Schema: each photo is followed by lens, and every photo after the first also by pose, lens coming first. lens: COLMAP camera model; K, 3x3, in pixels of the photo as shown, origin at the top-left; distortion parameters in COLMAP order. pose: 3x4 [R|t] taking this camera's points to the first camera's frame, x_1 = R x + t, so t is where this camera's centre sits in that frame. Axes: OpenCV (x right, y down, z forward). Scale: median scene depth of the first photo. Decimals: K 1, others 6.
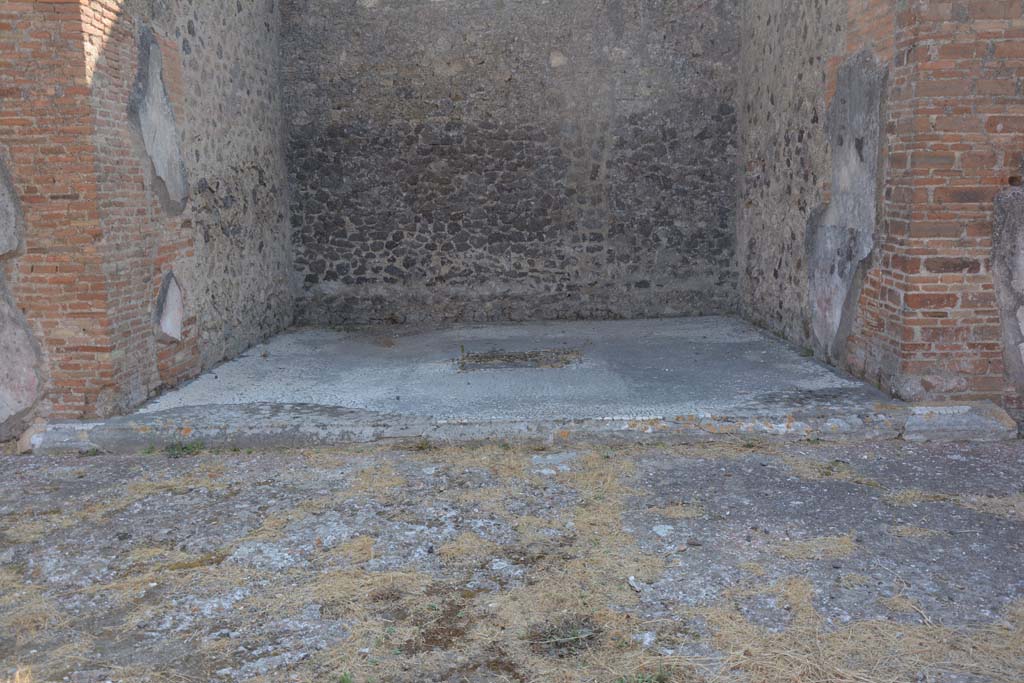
lens RADIAL K [[895.2, 0, 512.0], [0, 895.2, 345.1], [0, 0, 1]] dist [-0.133919, 0.181765]
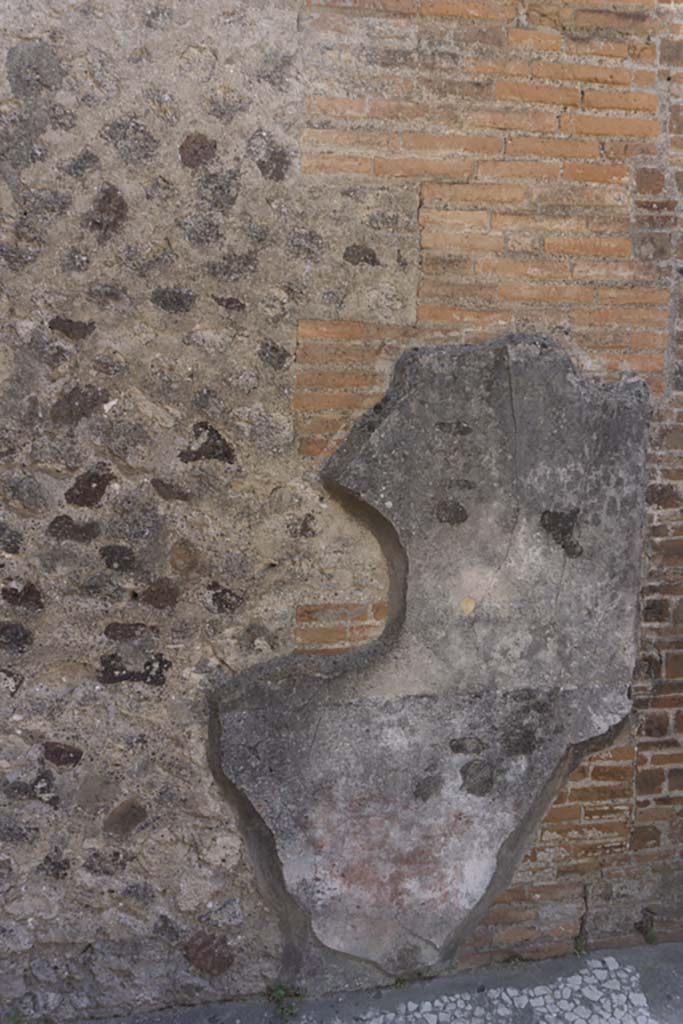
lens RADIAL K [[687.0, 0, 341.5], [0, 687.0, 512.0], [0, 0, 1]] dist [-0.030082, 0.005225]
pose [[-0.157138, -0.068443, 0.985202, 0.028802], [0.184287, 0.978041, 0.097338, -0.247489], [-0.970230, 0.196856, -0.141074, 0.982868]]
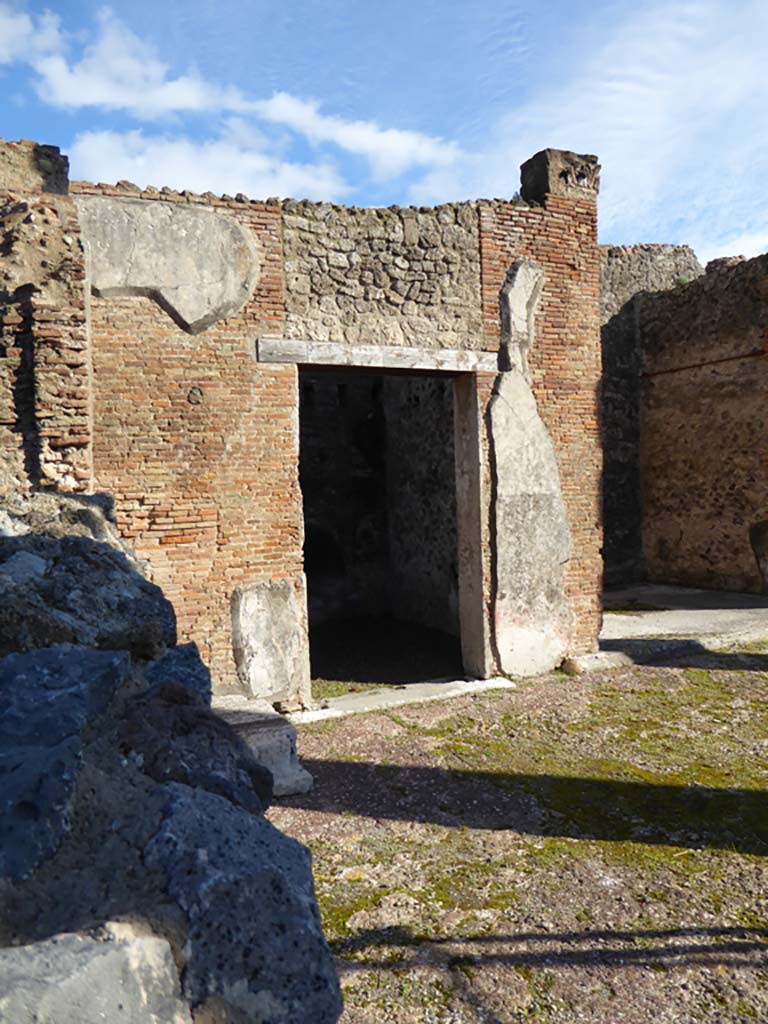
lens RADIAL K [[727.4, 0, 389.9], [0, 727.4, 514.2], [0, 0, 1]] dist [-0.032679, 0.005173]
pose [[0.901096, -0.020630, 0.433129, -1.152887], [0.086944, 0.987179, -0.133861, -0.023782], [-0.424814, 0.158280, 0.891336, -0.142188]]
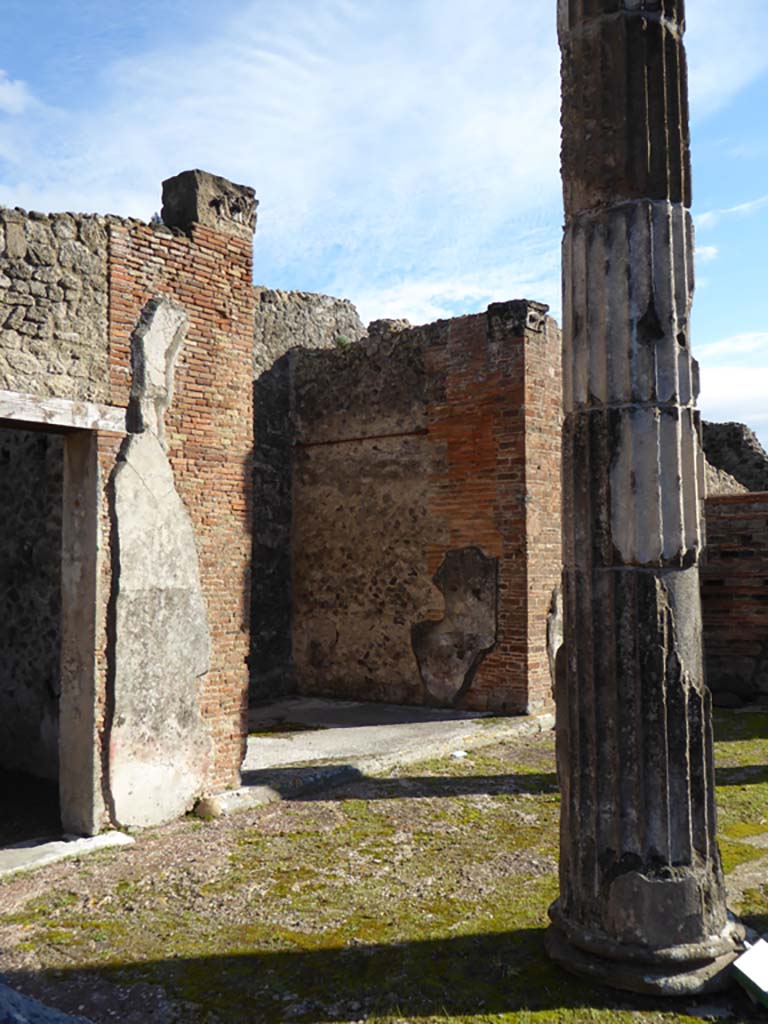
lens RADIAL K [[938.8, 0, 390.5], [0, 938.8, 515.4], [0, 0, 1]] dist [0.045924, -0.060453]
pose [[0.628919, 0.061152, 0.775062, -1.190668], [0.127416, 0.975316, -0.180343, -0.029513], [-0.766959, 0.212177, 0.605603, -0.167817]]
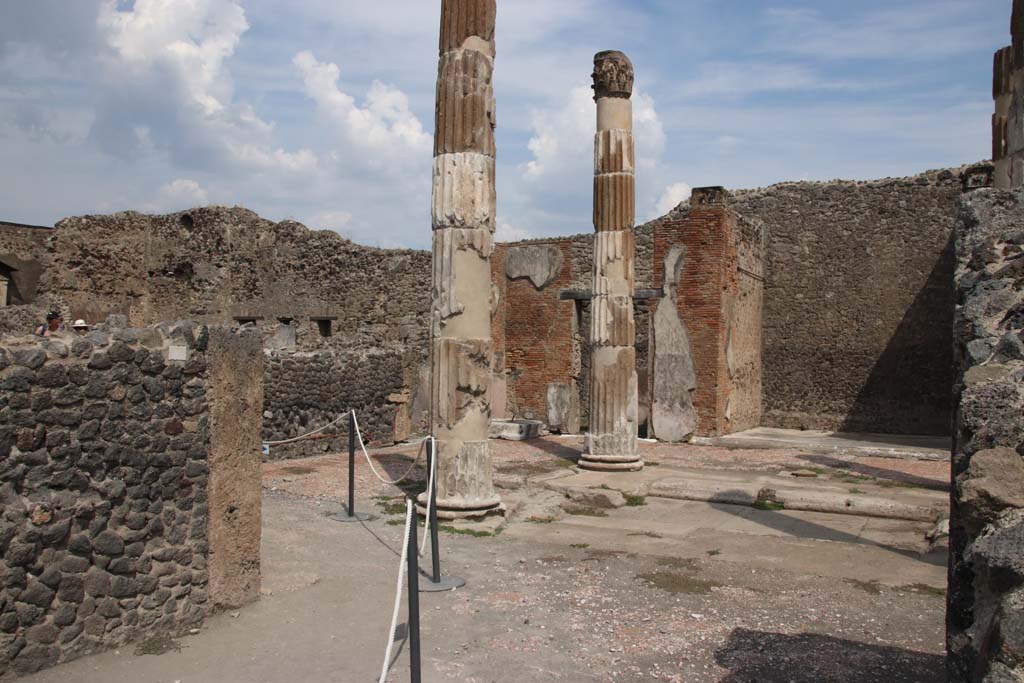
lens RADIAL K [[853.6, 0, 511.0], [0, 853.6, 347.1], [0, 0, 1]] dist [-0.144985, 0.140300]
pose [[0.883313, 0.036488, -0.467362, 0.300954], [-0.117514, 0.982369, -0.145405, 0.243673], [0.453816, 0.183359, 0.872027, -1.835852]]
